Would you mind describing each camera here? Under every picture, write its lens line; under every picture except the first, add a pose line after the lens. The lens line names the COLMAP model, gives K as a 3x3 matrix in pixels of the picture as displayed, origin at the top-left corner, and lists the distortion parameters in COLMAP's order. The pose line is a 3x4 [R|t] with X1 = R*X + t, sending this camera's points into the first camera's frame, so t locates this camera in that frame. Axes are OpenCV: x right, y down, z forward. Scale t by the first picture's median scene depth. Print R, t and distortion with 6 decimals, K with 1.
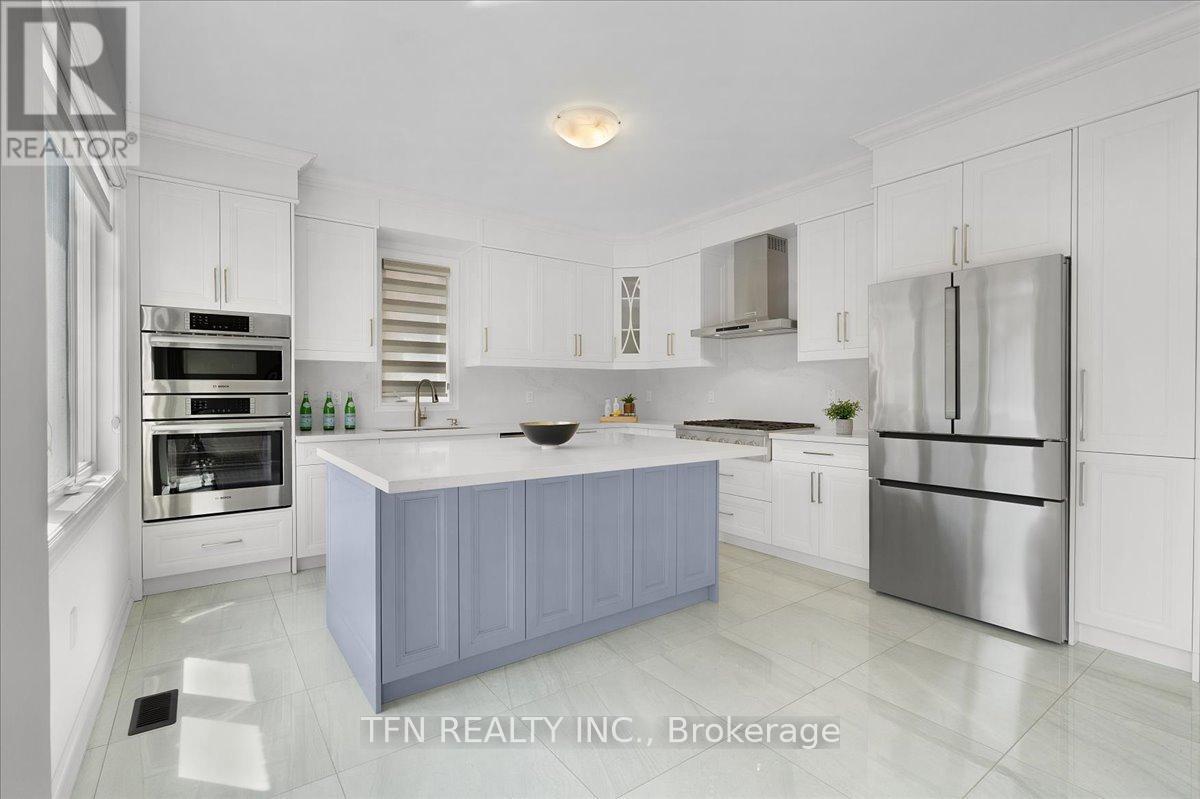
lens RADIAL K [[551.1, 0, 605.1], [0, 551.1, 400.4], [0, 0, 1]] dist [-0.011963, 0.000284]
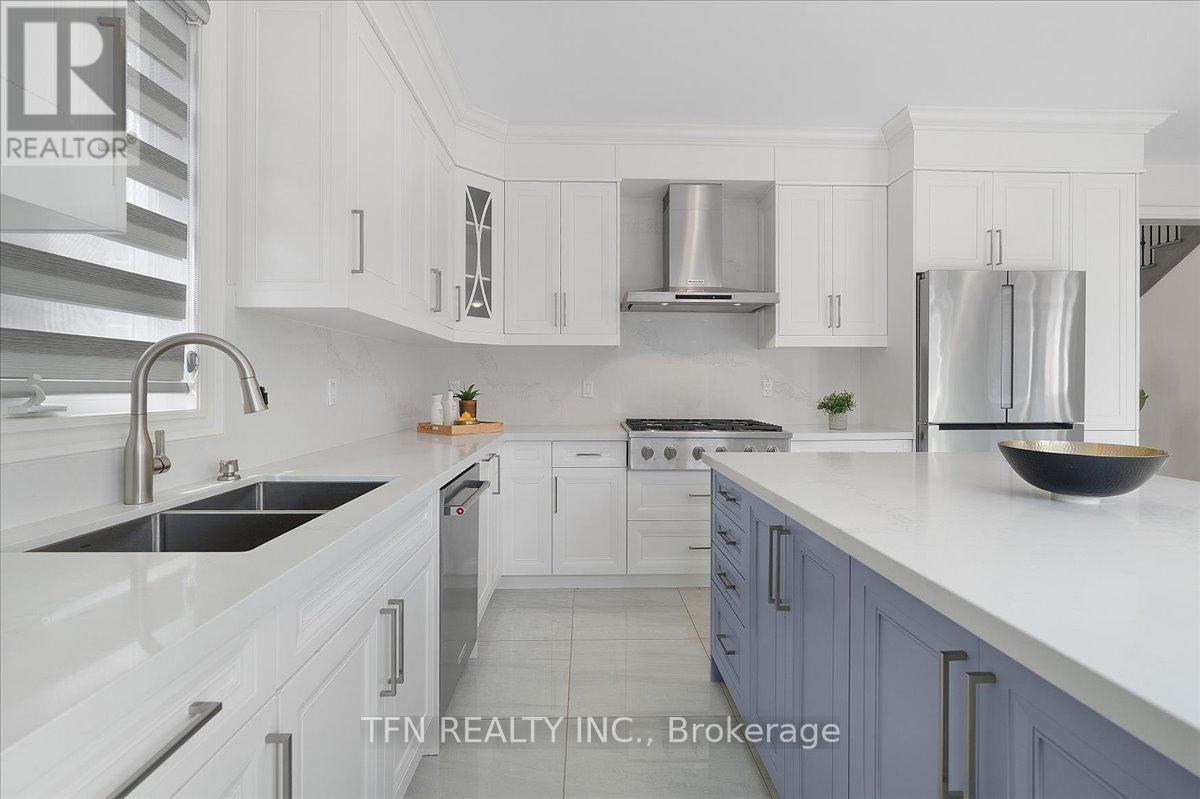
lens RADIAL K [[551.1, 0, 602.1], [0, 551.1, 384.0], [0, 0, 1]] dist [-0.011963, 0.000284]
pose [[0.577736, 0.002506, 0.816220, -0.434097], [0.008982, 0.999915, -0.009427, -0.007163], [-0.816174, 0.012778, 0.577664, 0.654849]]
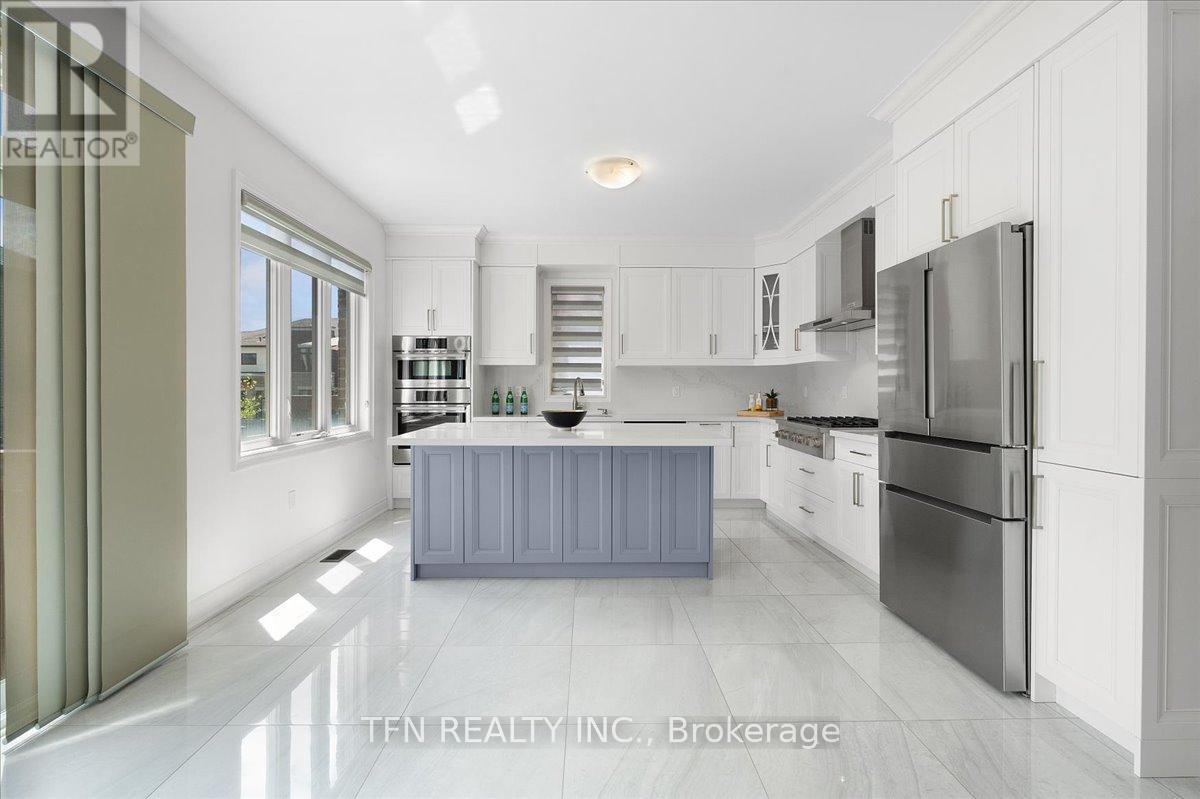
lens RADIAL K [[551.1, 0, 602.1], [0, 551.1, 391.8], [0, 0, 1]] dist [-0.011963, 0.000284]
pose [[0.818319, 0.005418, -0.574739, 0.451195], [-0.009457, 0.999947, -0.004039, 0.000052], [0.574686, 0.008740, 0.818327, -0.015600]]
